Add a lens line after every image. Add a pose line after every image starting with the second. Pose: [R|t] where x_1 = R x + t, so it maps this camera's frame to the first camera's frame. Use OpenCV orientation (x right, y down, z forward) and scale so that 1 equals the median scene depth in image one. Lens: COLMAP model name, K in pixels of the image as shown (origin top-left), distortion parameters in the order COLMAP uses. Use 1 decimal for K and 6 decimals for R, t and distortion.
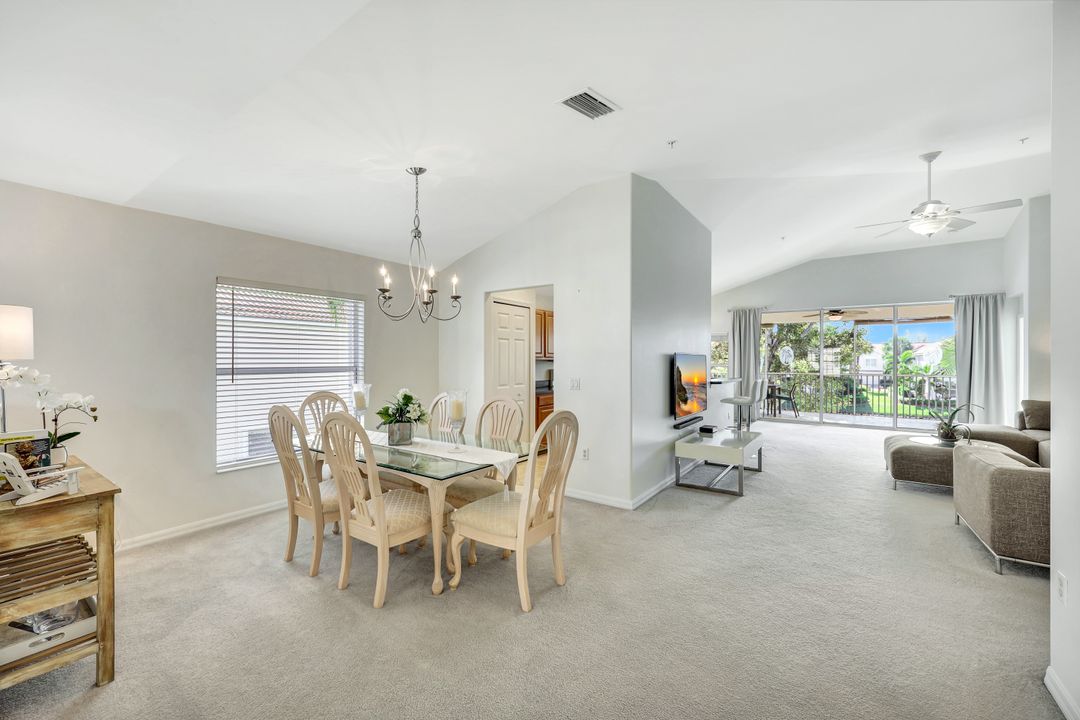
lens RADIAL K [[430.9, 0, 537.9], [0, 430.9, 356.0], [0, 0, 1]] dist [0.008819, -0.000054]
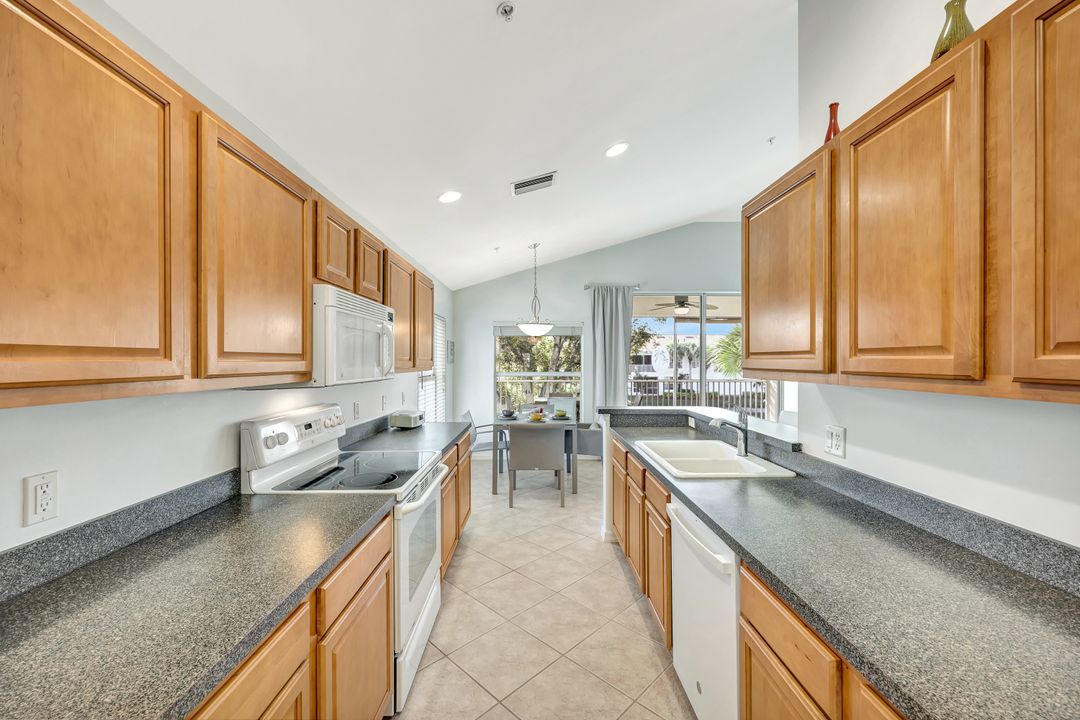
lens RADIAL K [[441.0, 0, 548.9], [0, 441.0, 360.9], [0, 0, 1]] dist [-0.007536, 0.000410]
pose [[0.799698, -0.005684, 0.600375, 0.009483], [0.001474, 0.999971, 0.007504, -0.001996], [-0.600401, -0.005116, 0.799683, 0.327162]]
